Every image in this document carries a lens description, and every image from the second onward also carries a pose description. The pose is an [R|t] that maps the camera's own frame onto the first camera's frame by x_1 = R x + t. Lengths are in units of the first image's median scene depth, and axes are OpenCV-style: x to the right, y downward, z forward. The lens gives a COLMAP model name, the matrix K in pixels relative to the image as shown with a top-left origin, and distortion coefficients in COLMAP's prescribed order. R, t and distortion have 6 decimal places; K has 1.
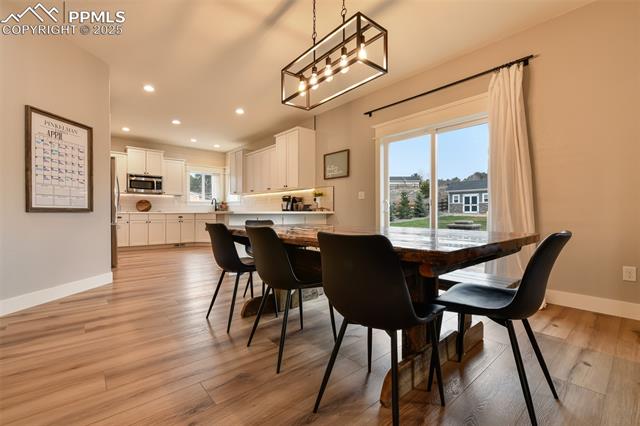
lens RADIAL K [[283.5, 0, 320.0], [0, 283.5, 213.0], [0, 0, 1]] dist [0.000649, -0.000081]
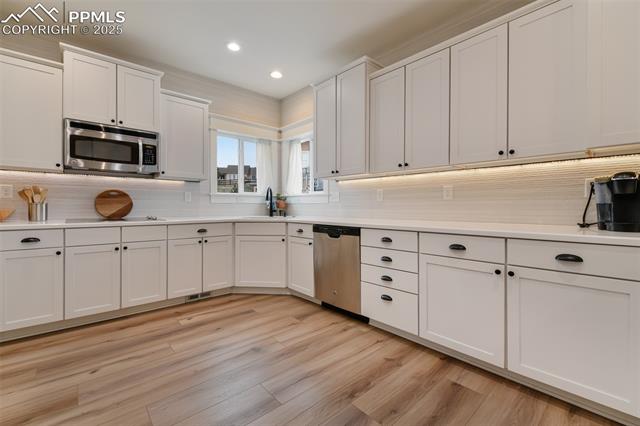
lens RADIAL K [[277.2, 0, 320.1], [0, 277.2, 207.1], [0, 0, 1]] dist [-0.001711, -0.000314]
pose [[0.999737, 0.002755, 0.022755, -0.334060], [-0.002908, 0.999973, 0.006700, -0.025544], [-0.022736, -0.006764, 0.999719, 0.598043]]
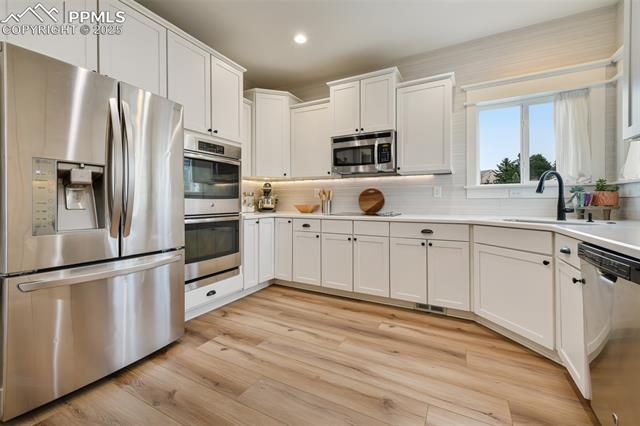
lens RADIAL K [[275.8, 0, 321.9], [0, 275.8, 202.3], [0, 0, 1]] dist [0.019759, -0.000169]
pose [[0.352993, 0.000312, -0.935626, -0.216738], [0.002827, 0.999995, 0.001400, -0.024781], [0.935622, -0.003139, 0.352991, 0.770467]]
